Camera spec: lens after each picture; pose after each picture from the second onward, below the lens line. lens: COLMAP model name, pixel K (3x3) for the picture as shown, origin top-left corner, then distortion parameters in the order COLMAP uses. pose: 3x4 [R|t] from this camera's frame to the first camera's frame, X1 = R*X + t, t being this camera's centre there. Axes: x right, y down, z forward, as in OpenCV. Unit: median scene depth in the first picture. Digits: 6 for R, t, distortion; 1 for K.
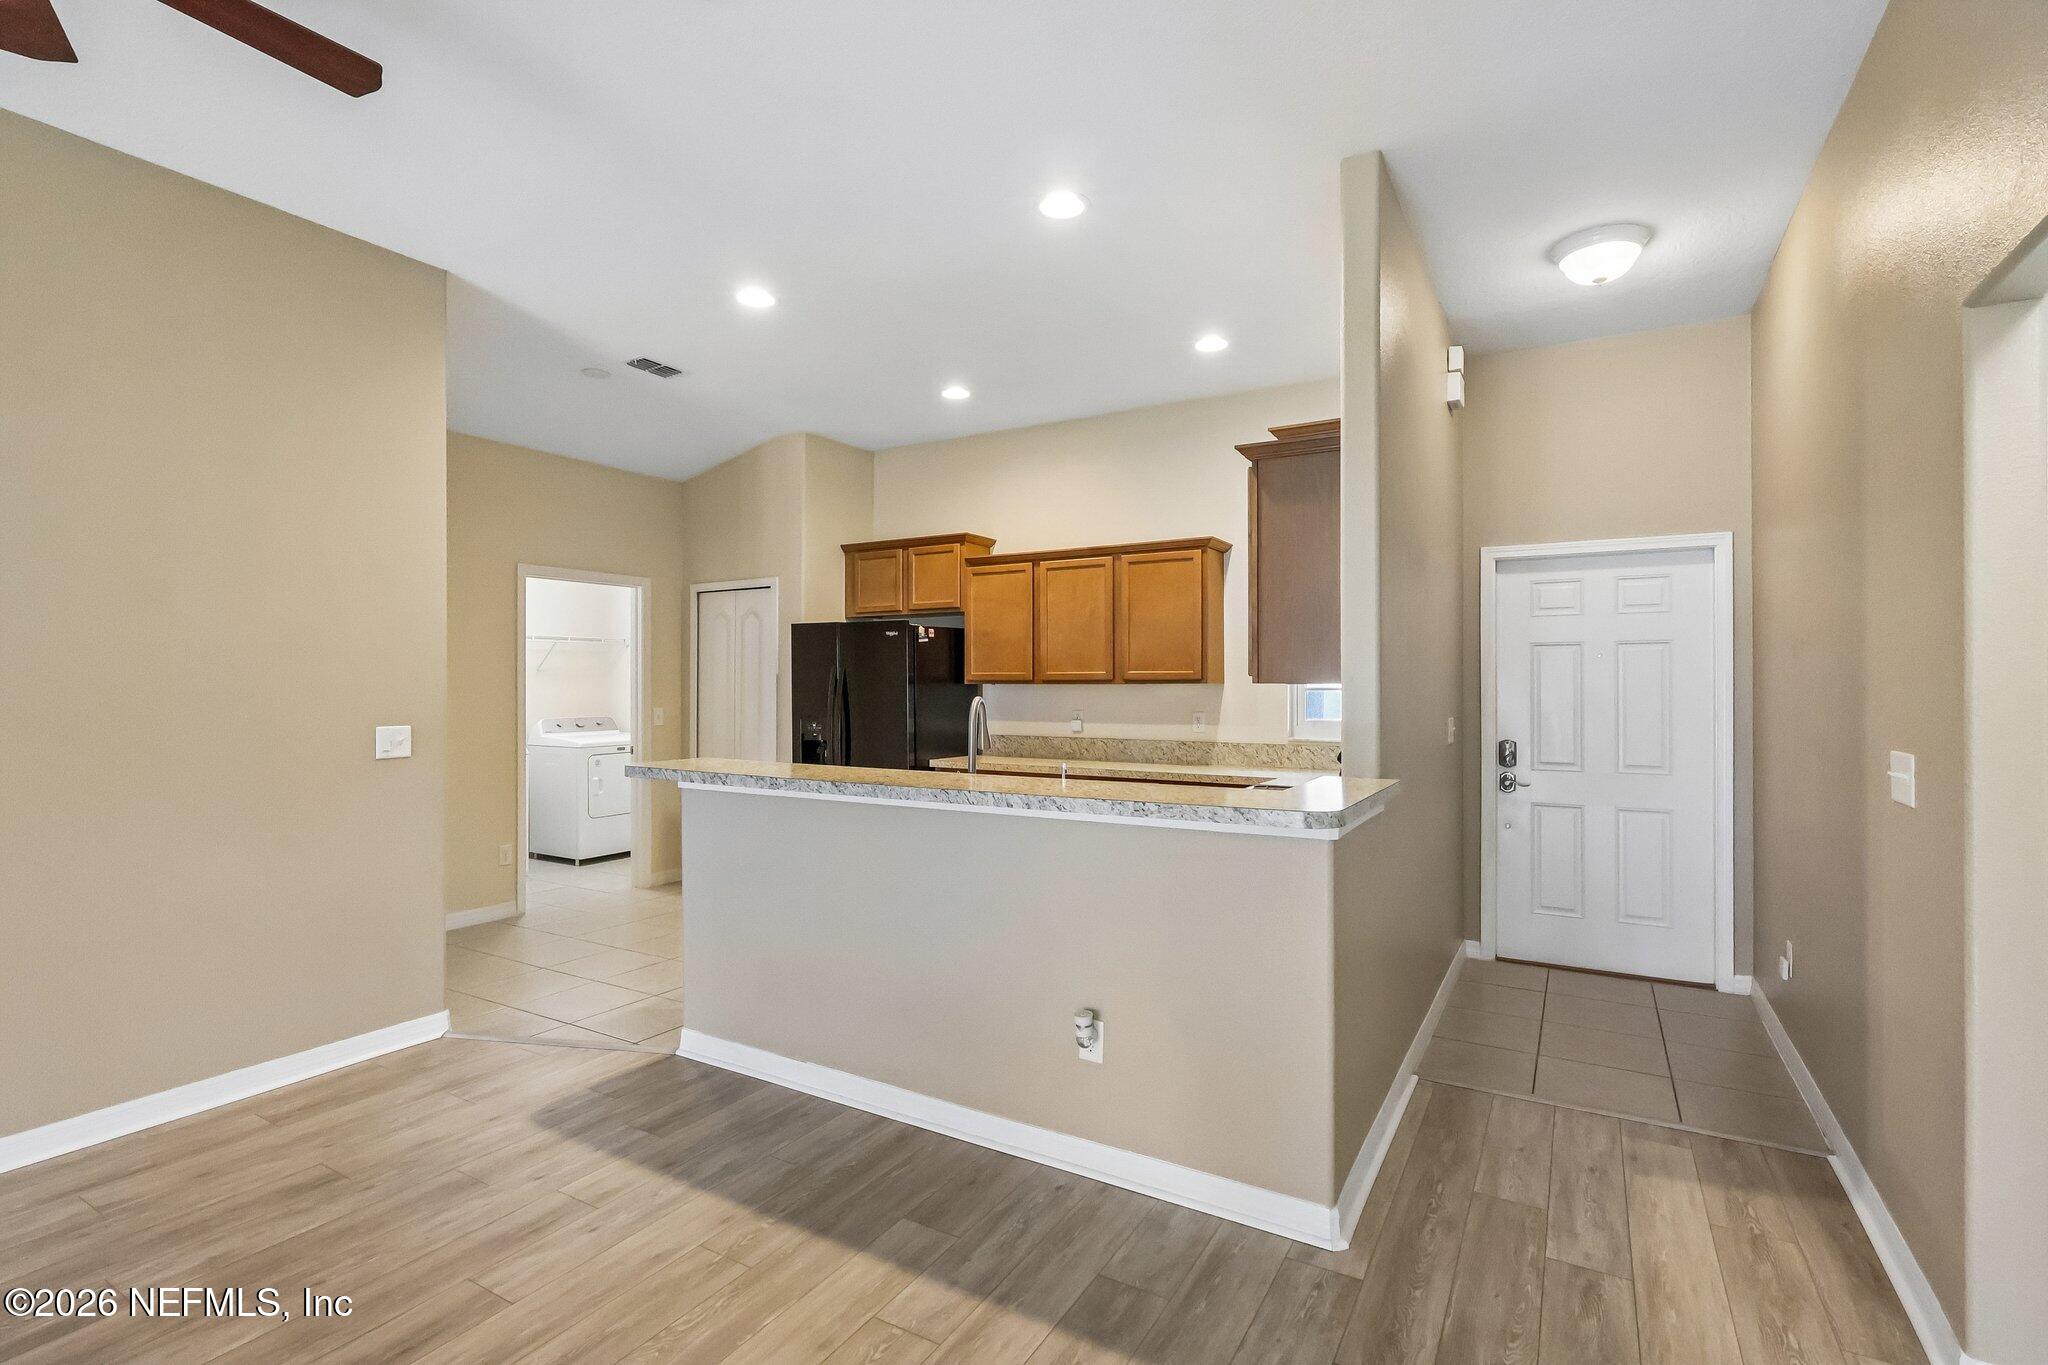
lens RADIAL K [[945.3, 0, 1024.9], [0, 945.3, 678.6], [0, 0, 1]] dist [-0.002209, 0.000595]
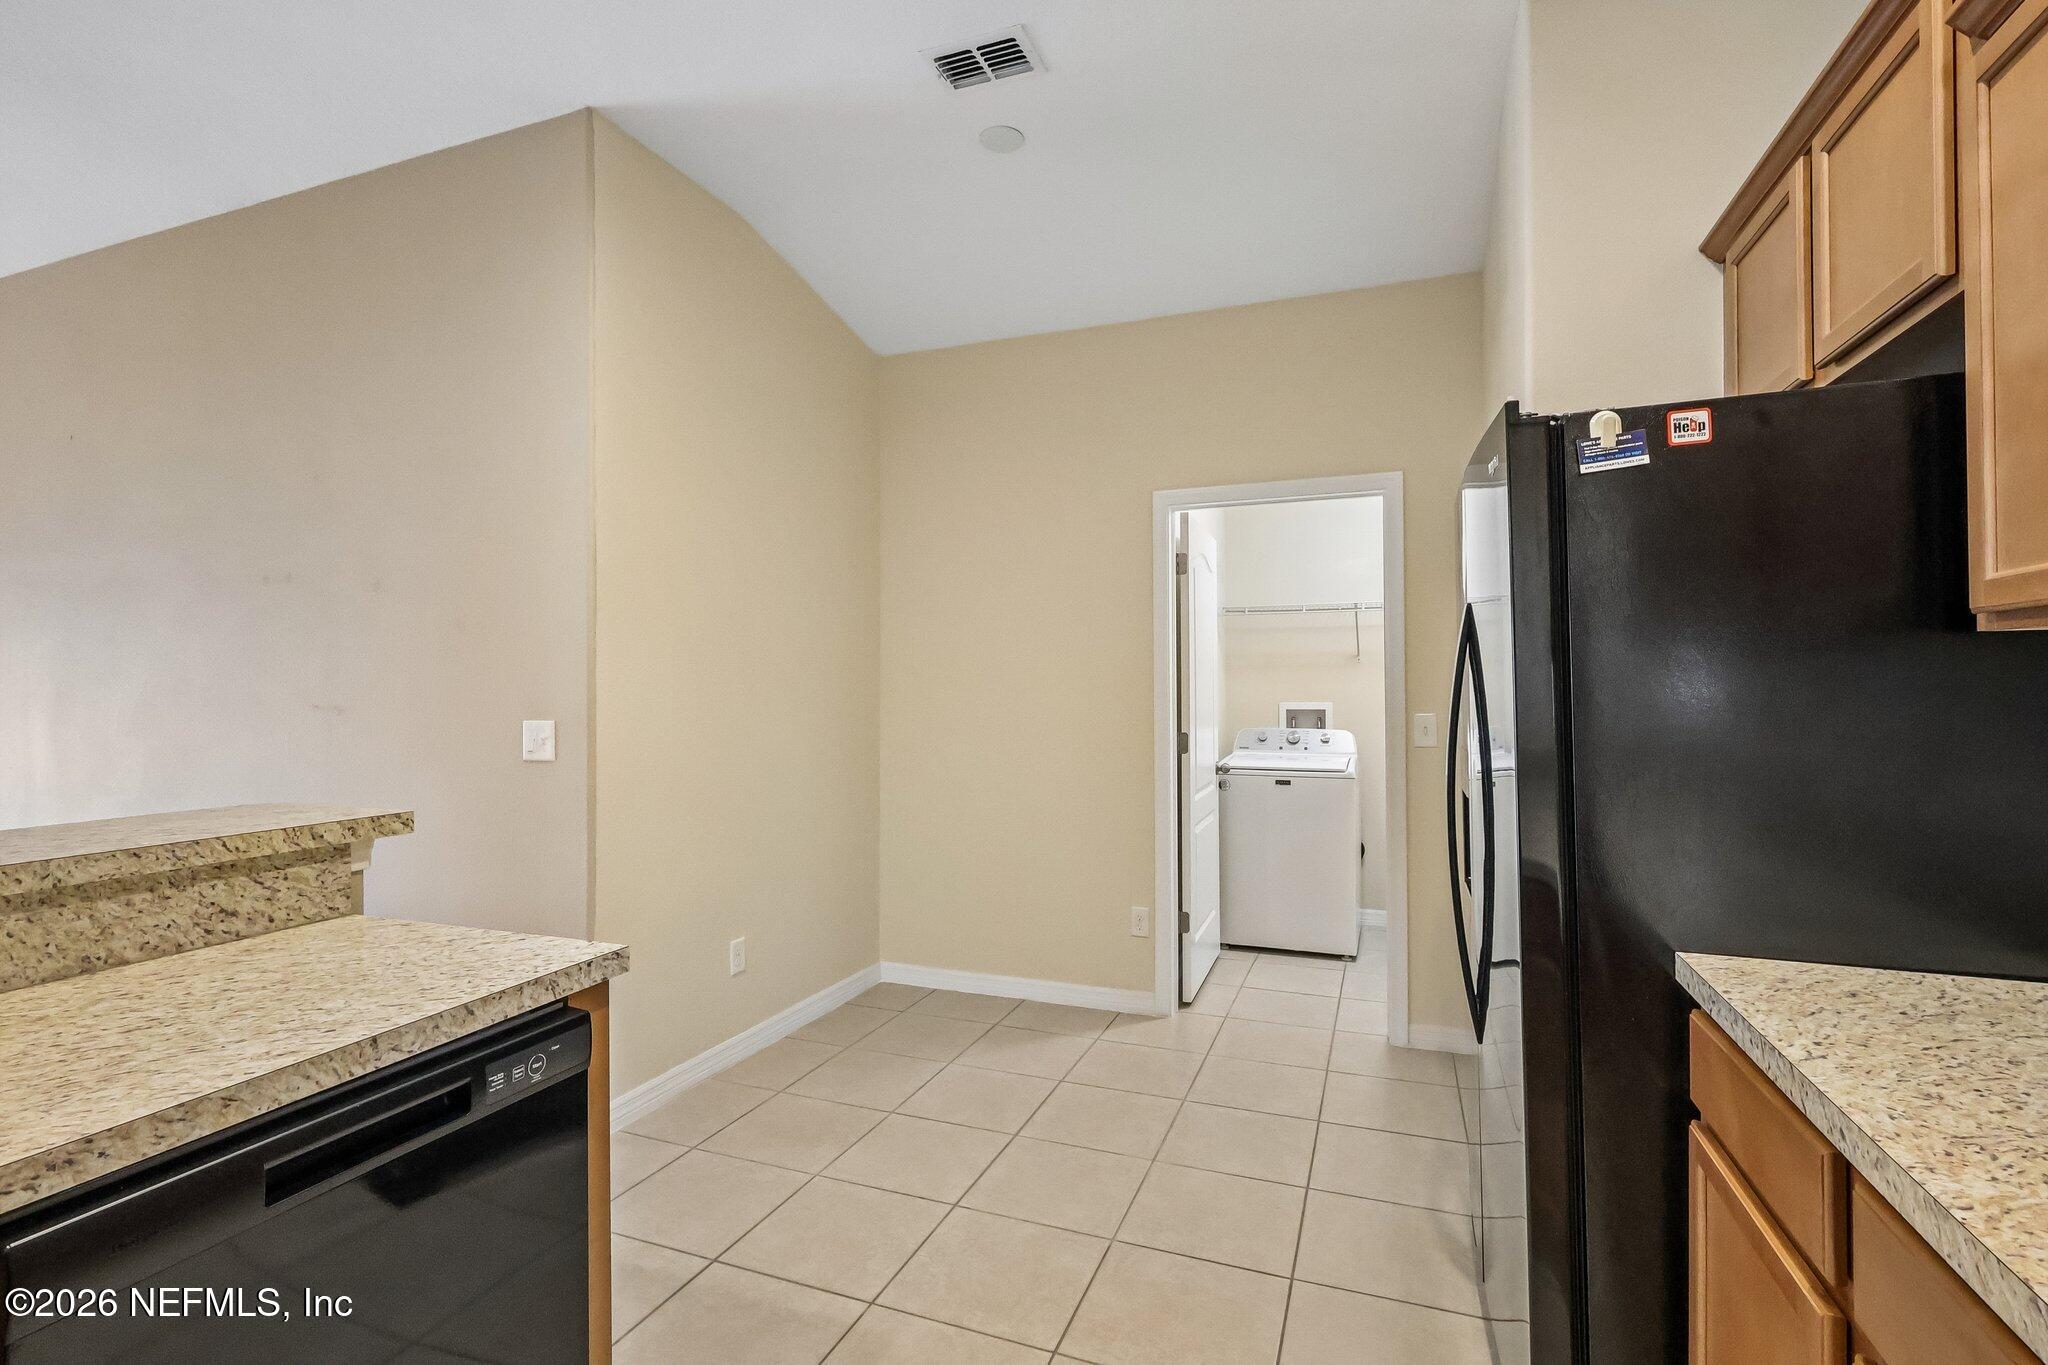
lens RADIAL K [[945.3, 0, 1026.9], [0, 945.3, 685.2], [0, 0, 1]] dist [-0.002209, 0.000595]
pose [[0.166591, -0.004494, -0.986016, 0.121558], [0.008401, 0.999960, -0.003139, 0.018520], [0.985990, -0.007760, 0.166622, 0.877535]]
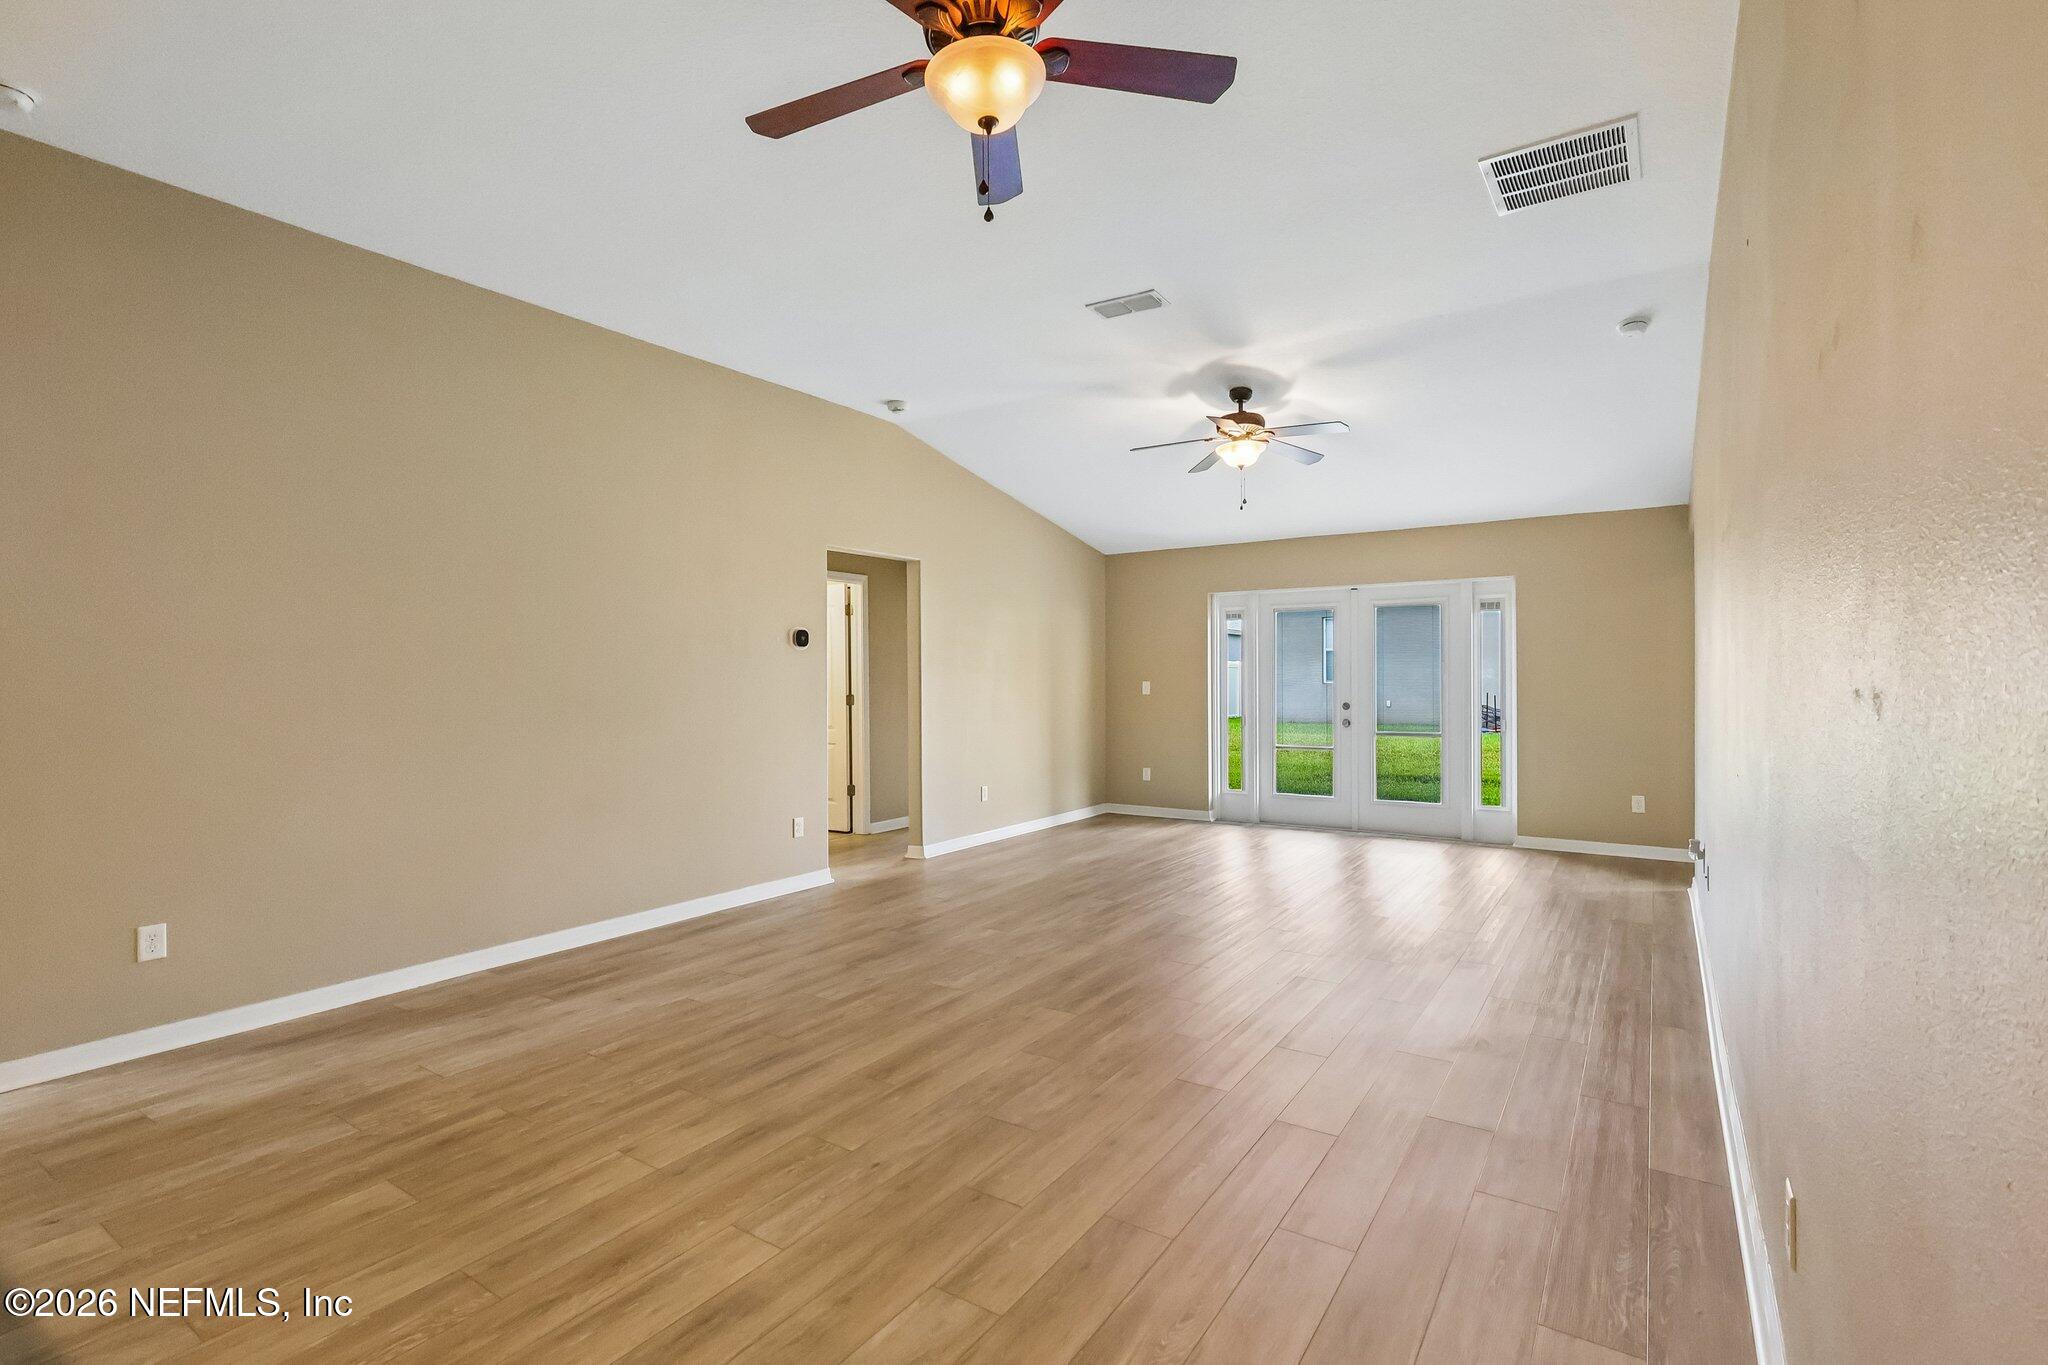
lens RADIAL K [[945.3, 0, 1025.9], [0, 945.3, 680.2], [0, 0, 1]] dist [-0.002209, 0.000595]
pose [[-0.998502, 0.005676, 0.054428, -0.393062], [0.005447, 0.999976, -0.004368, 0.024092], [-0.054451, -0.004065, -0.998508, 0.736337]]
